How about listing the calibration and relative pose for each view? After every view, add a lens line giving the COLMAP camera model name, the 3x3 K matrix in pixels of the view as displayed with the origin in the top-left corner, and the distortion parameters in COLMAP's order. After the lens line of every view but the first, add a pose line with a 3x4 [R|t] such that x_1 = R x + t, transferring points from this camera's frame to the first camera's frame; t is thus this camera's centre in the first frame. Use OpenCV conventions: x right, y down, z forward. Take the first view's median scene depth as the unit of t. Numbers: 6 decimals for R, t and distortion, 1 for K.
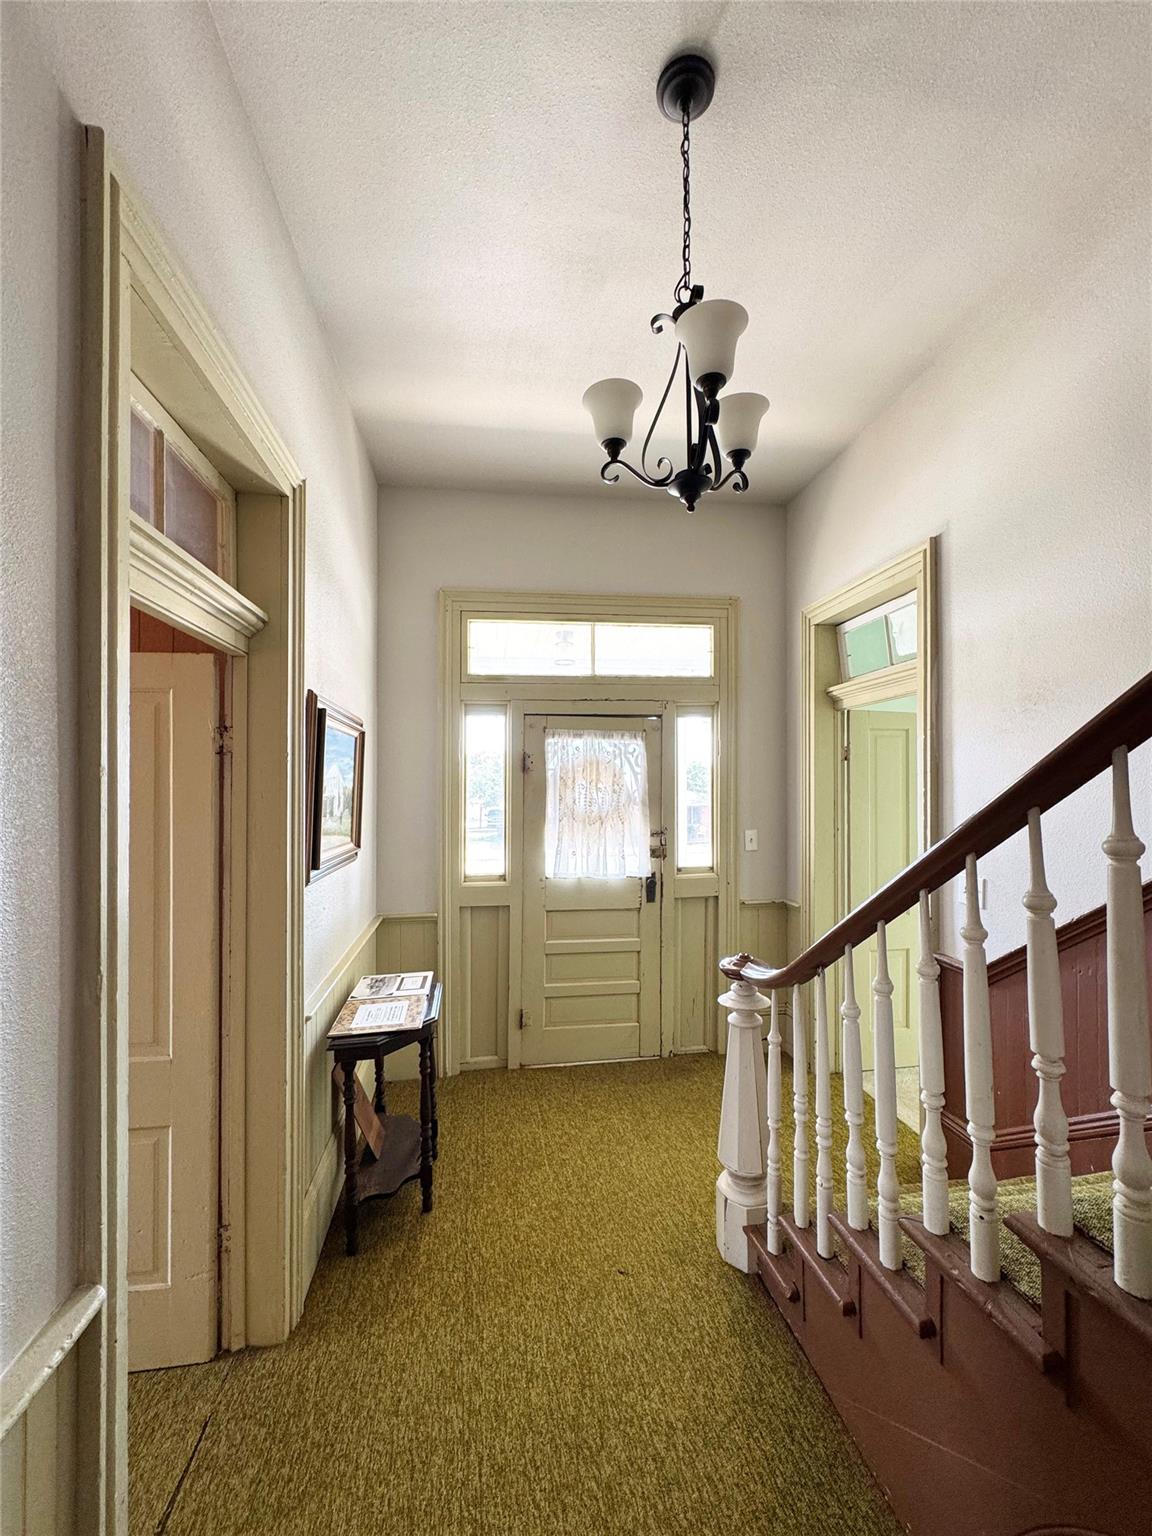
lens RADIAL K [[623.6, 0, 581.0], [0, 623.6, 781.6], [0, 0, 1]] dist [0.000006, 0.000387]
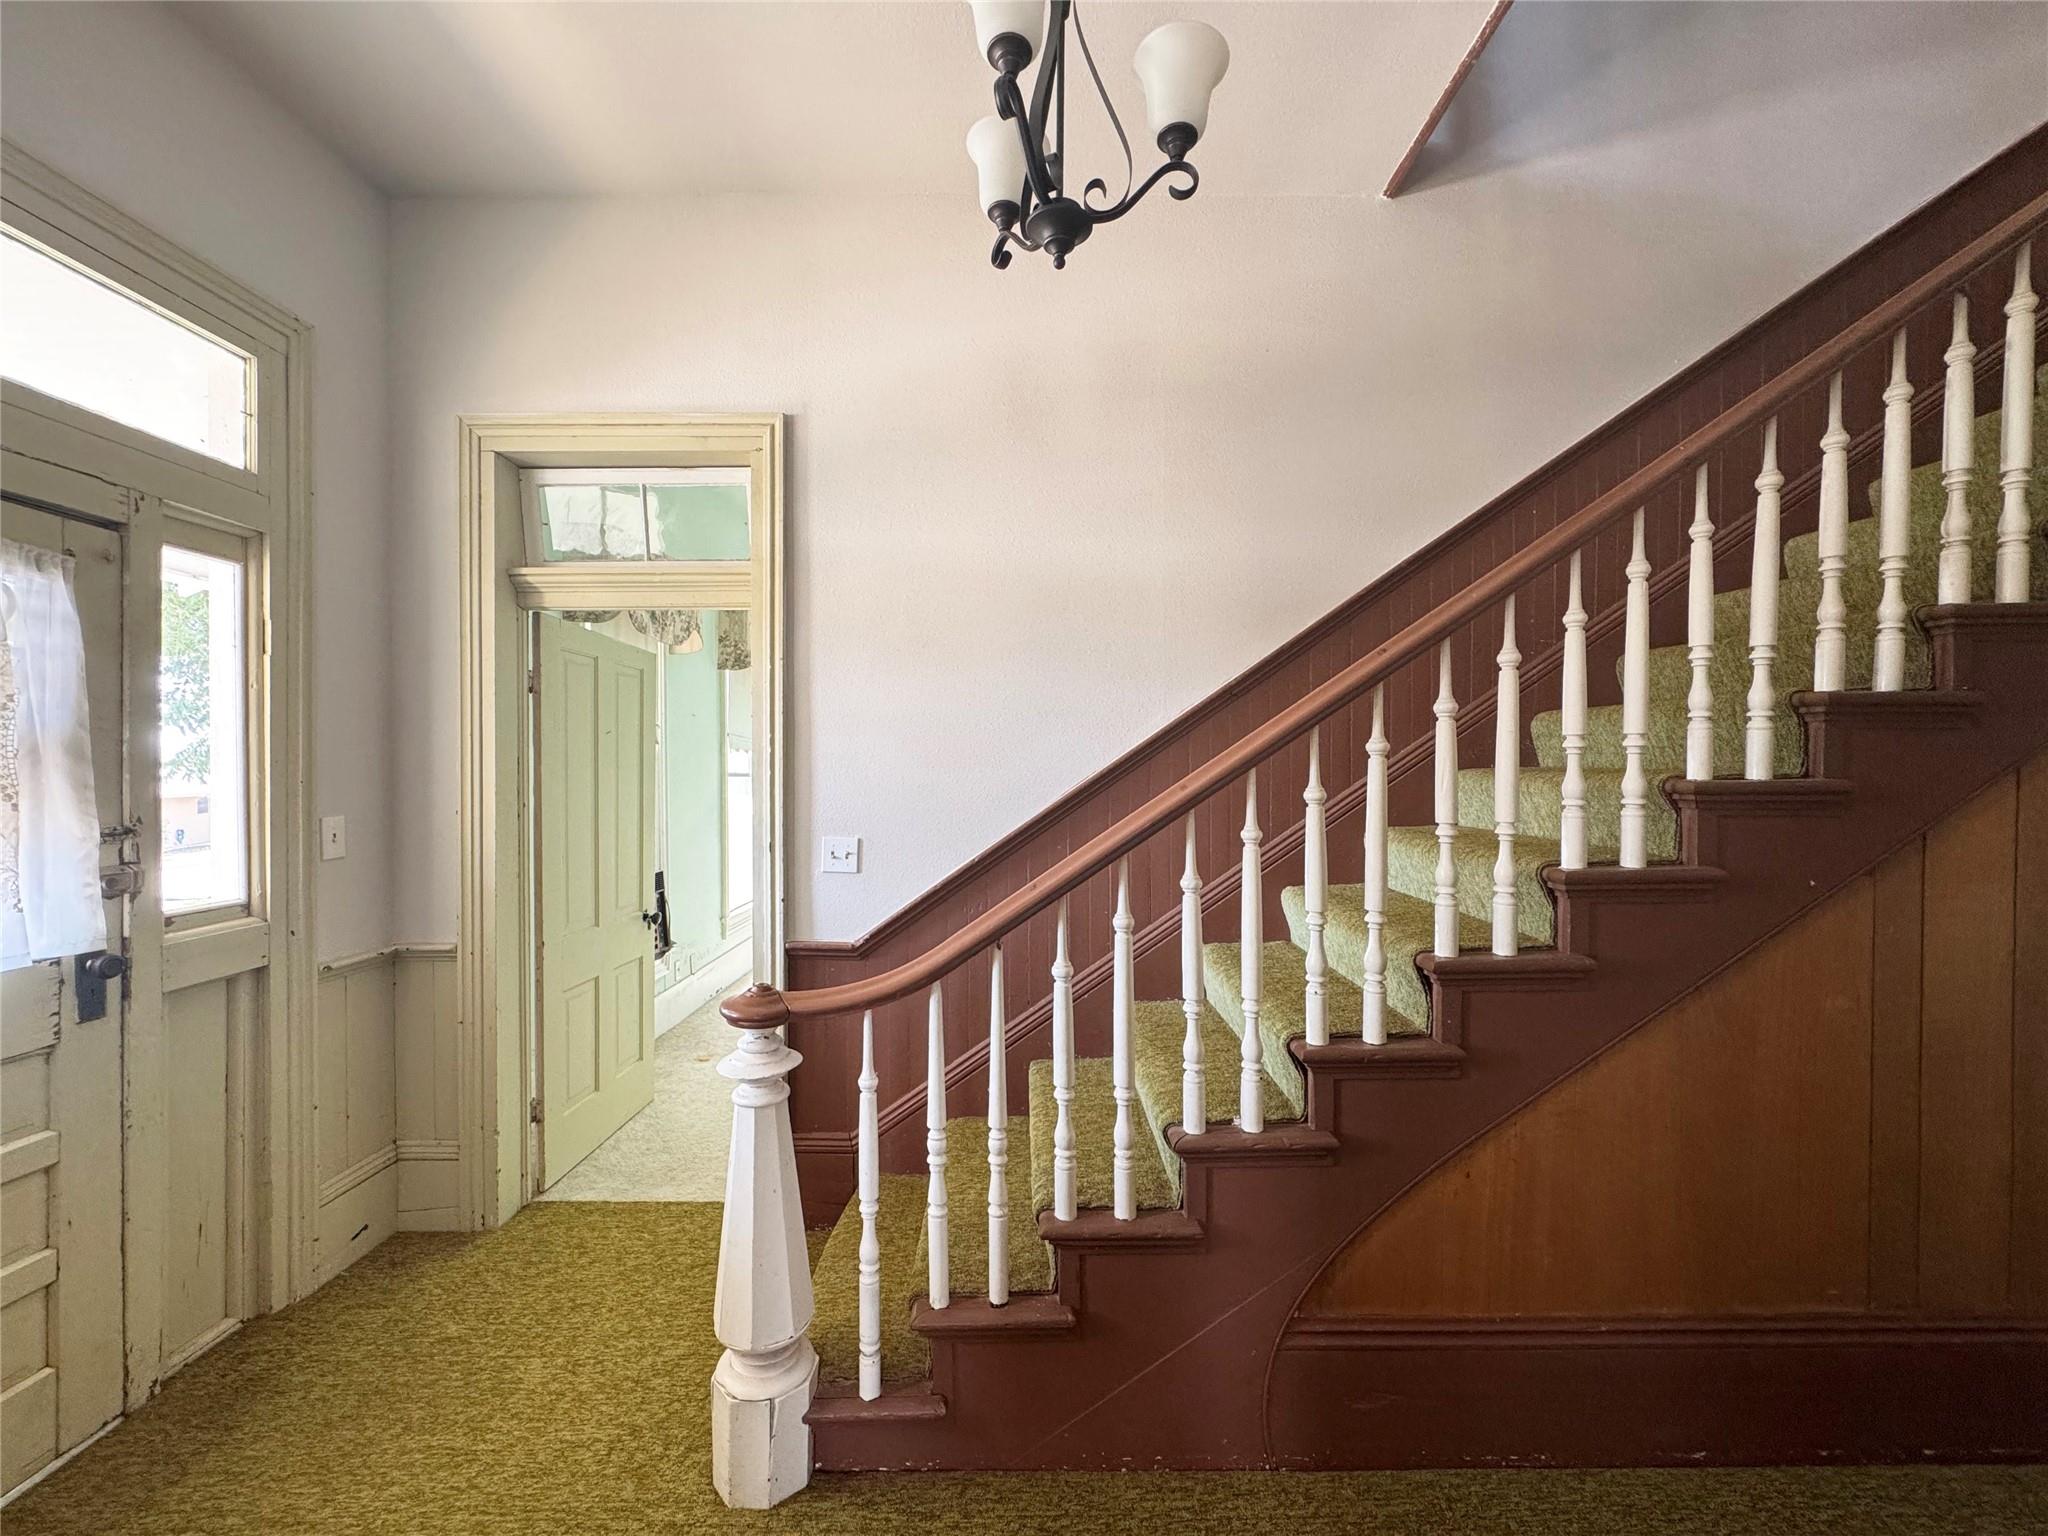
lens RADIAL K [[831.5, 0, 1018.9], [0, 831.5, 782.7], [0, 0, 1]] dist [0.000006, 0.000387]
pose [[0.149274, -0.000650, 0.988796, -0.293280], [-0.006254, 0.999979, 0.001601, 0.046959], [-0.988776, -0.006423, 0.149266, 0.376783]]
